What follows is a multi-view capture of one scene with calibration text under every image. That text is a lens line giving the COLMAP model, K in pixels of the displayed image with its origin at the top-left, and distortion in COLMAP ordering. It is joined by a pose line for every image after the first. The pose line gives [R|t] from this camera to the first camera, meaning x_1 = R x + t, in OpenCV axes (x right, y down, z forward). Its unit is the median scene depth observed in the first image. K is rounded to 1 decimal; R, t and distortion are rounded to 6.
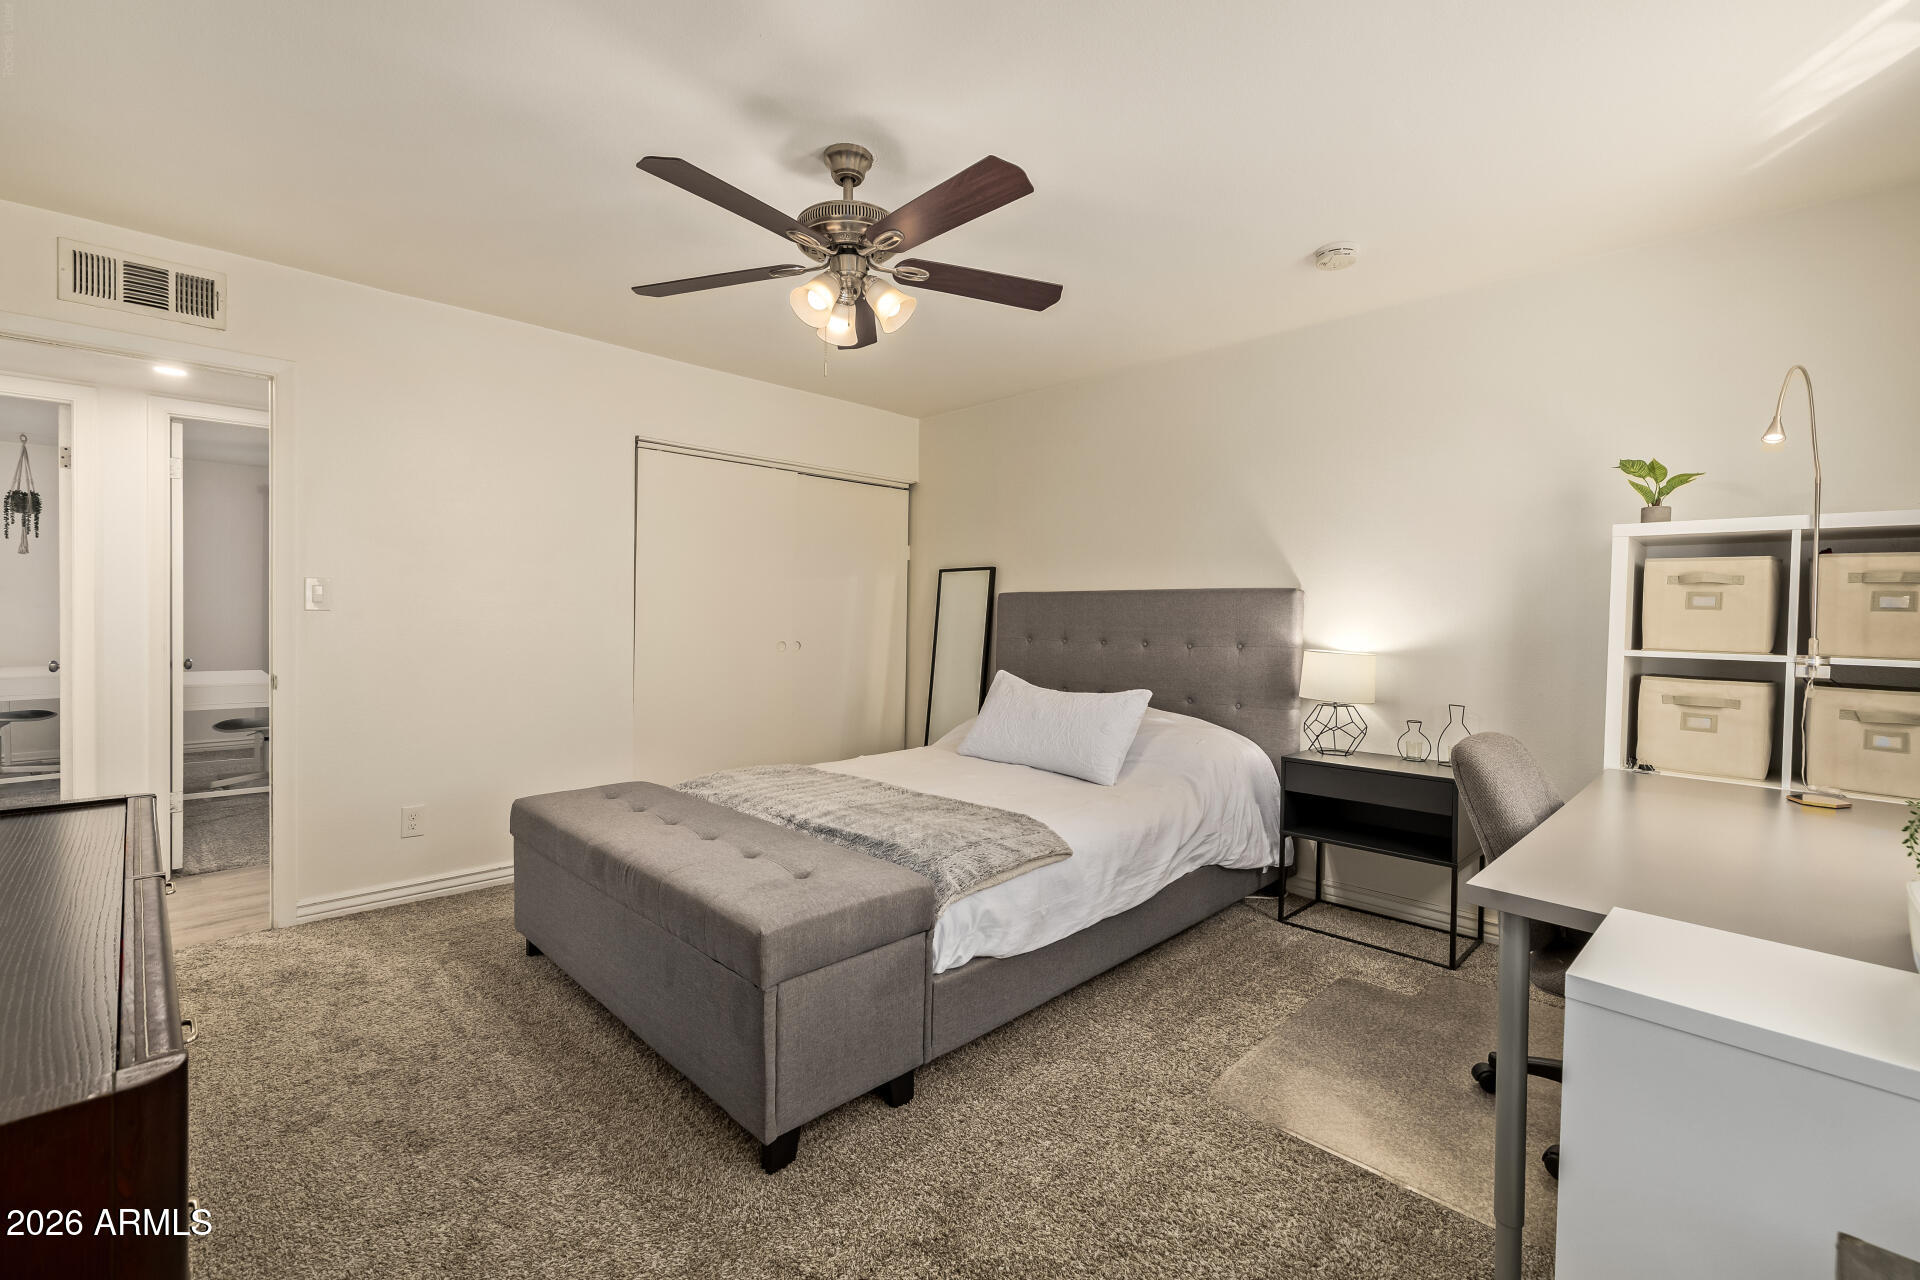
lens RADIAL K [[816.6, 0, 948.1], [0, 816.6, 626.8], [0, 0, 1]] dist [-0.000107, 0.000192]
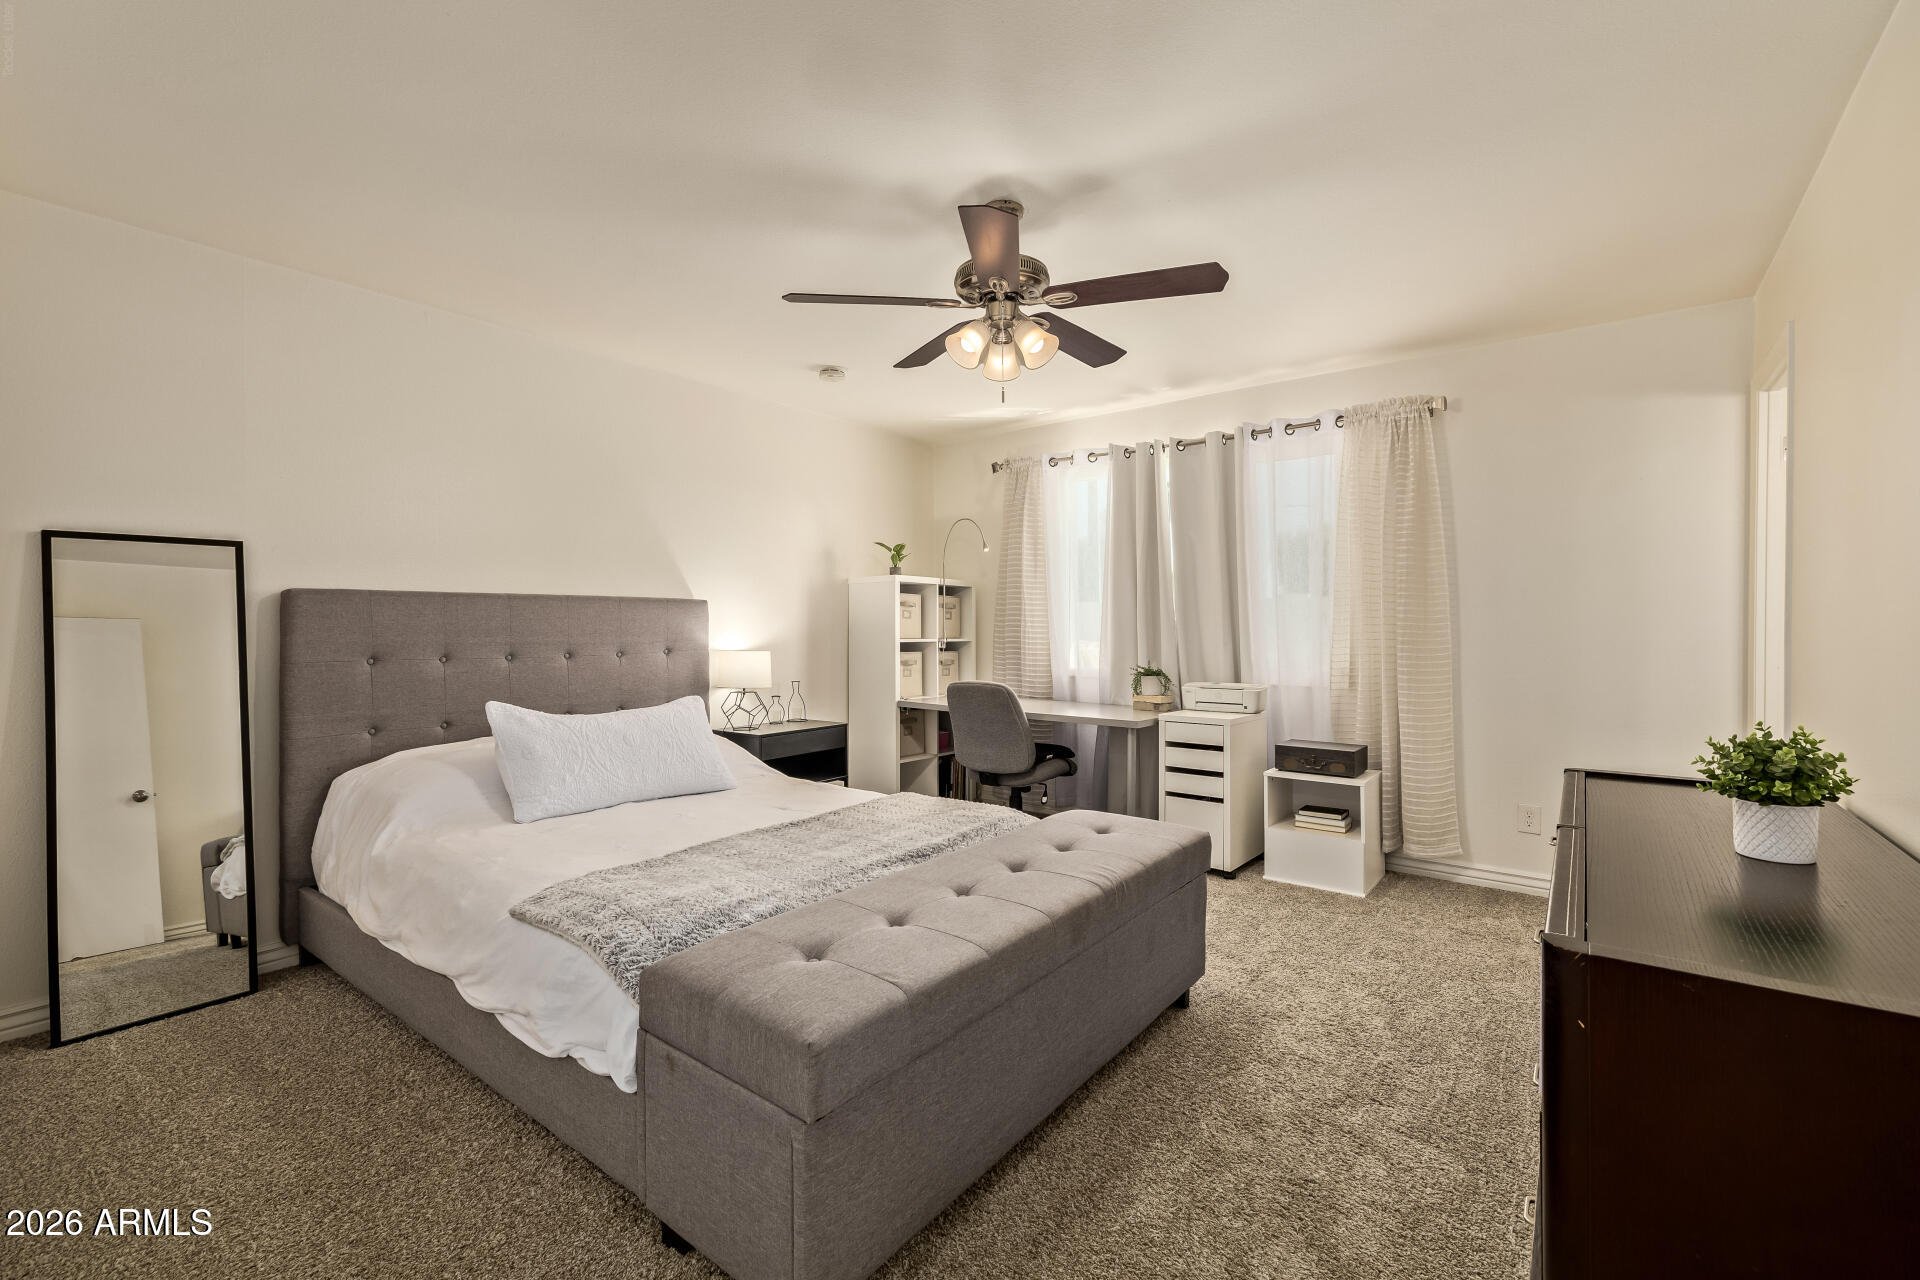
lens RADIAL K [[816.6, 0, 948.1], [0, 816.6, 626.8], [0, 0, 1]] dist [-0.000107, 0.000192]
pose [[-0.143763, -0.008113, 0.989579, -0.805597], [0.020973, 0.999717, 0.011243, -0.014621], [-0.989390, 0.022371, -0.143552, 0.820728]]
